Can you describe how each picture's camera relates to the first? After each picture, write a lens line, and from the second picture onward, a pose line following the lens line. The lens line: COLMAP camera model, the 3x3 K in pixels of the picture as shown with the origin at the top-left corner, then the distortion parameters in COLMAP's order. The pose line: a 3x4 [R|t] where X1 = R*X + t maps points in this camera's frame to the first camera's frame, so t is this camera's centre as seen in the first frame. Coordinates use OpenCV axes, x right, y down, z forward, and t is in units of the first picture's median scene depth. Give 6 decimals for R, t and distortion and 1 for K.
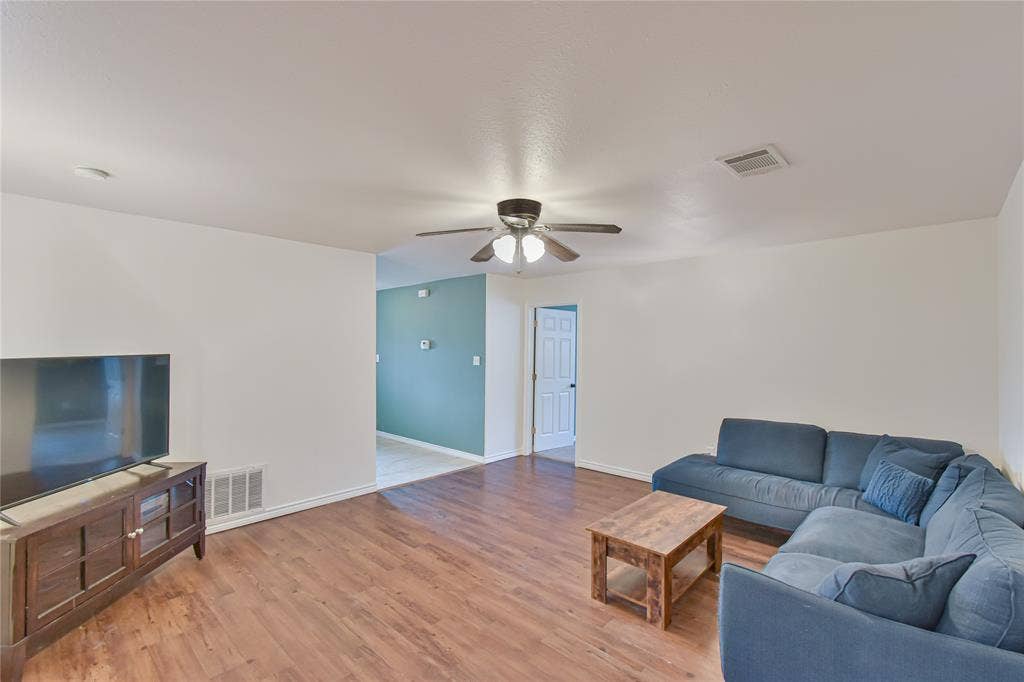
lens RADIAL K [[453.8, 0, 503.3], [0, 453.8, 348.8], [0, 0, 1]] dist [0.007903, -0.003172]
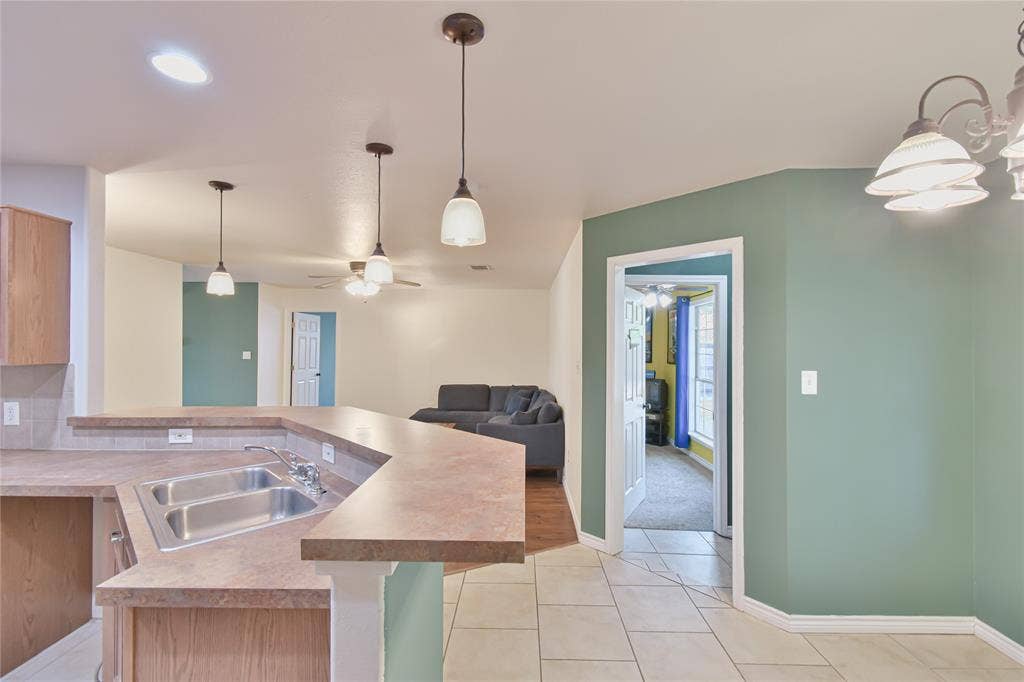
lens RADIAL K [[453.8, 0, 511.6], [0, 453.8, 334.2], [0, 0, 1]] dist [0.007903, -0.003172]
pose [[0.739254, 0.017356, 0.673203, -0.651734], [-0.000025, 0.999669, -0.025745, 0.002961], [-0.673426, 0.019015, 0.739010, -0.621900]]
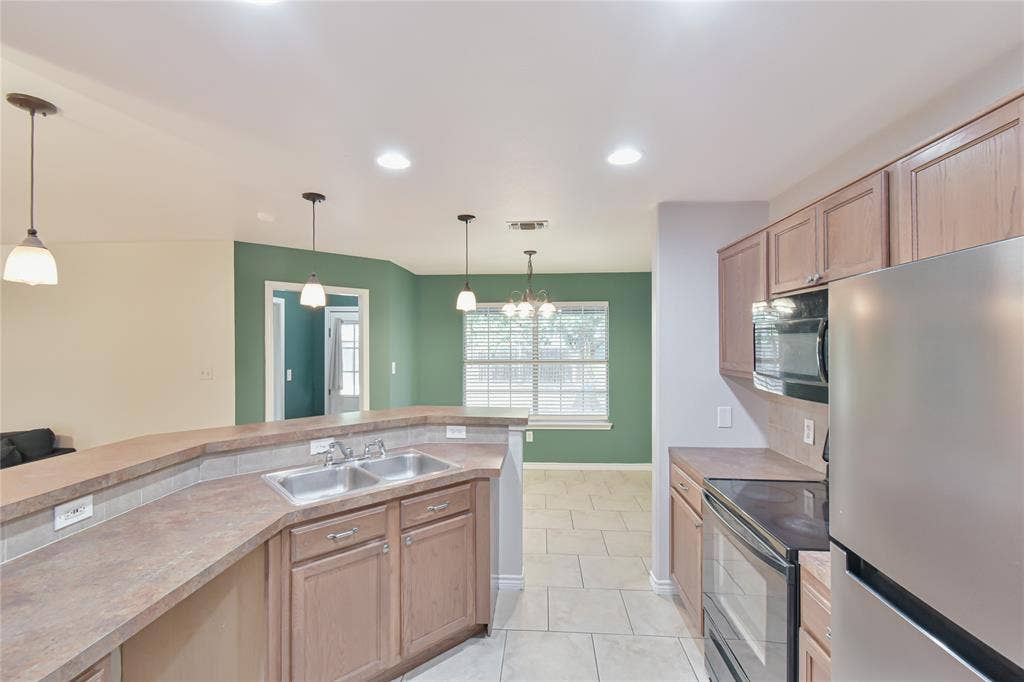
lens RADIAL K [[463.1, 0, 507.8], [0, 463.1, 341.3], [0, 0, 1]] dist [-0.014070, -0.000693]
pose [[-0.625765, 0.008568, 0.779965, -1.173287], [0.014088, 0.999901, 0.000318, -0.018822], [-0.779884, 0.011187, -0.625824, 0.202676]]
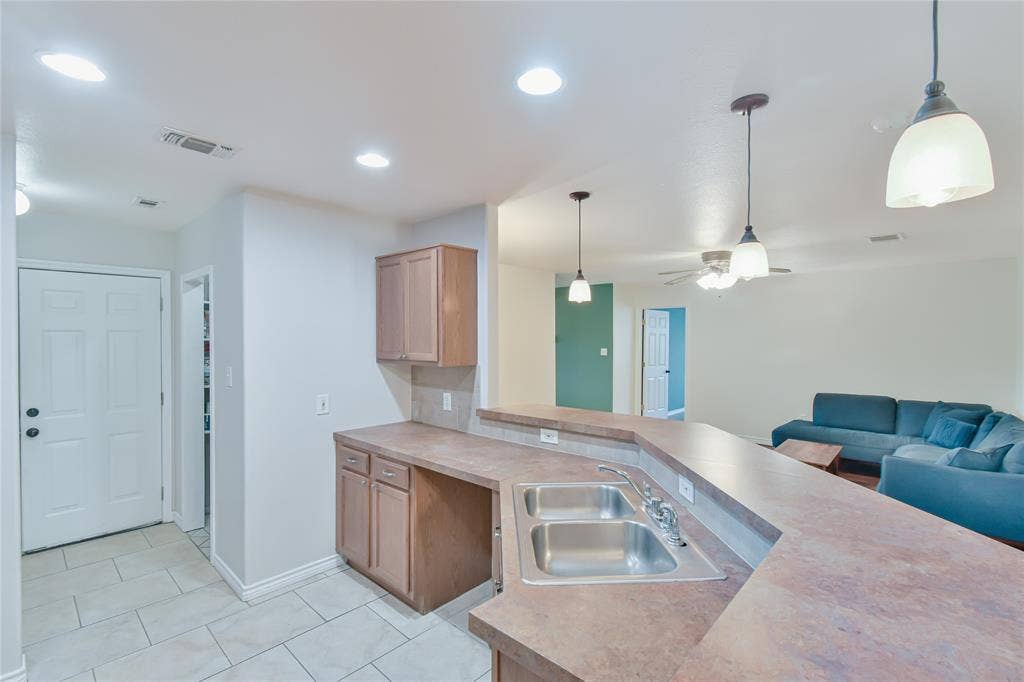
lens RADIAL K [[453.8, 0, 513.3], [0, 453.8, 352.6], [0, 0, 1]] dist [0.007903, -0.003172]
pose [[0.999923, -0.001649, 0.012301, -0.621859], [0.001260, 0.999501, 0.031567, -0.022818], [-0.012347, -0.031549, 0.999426, -0.509425]]
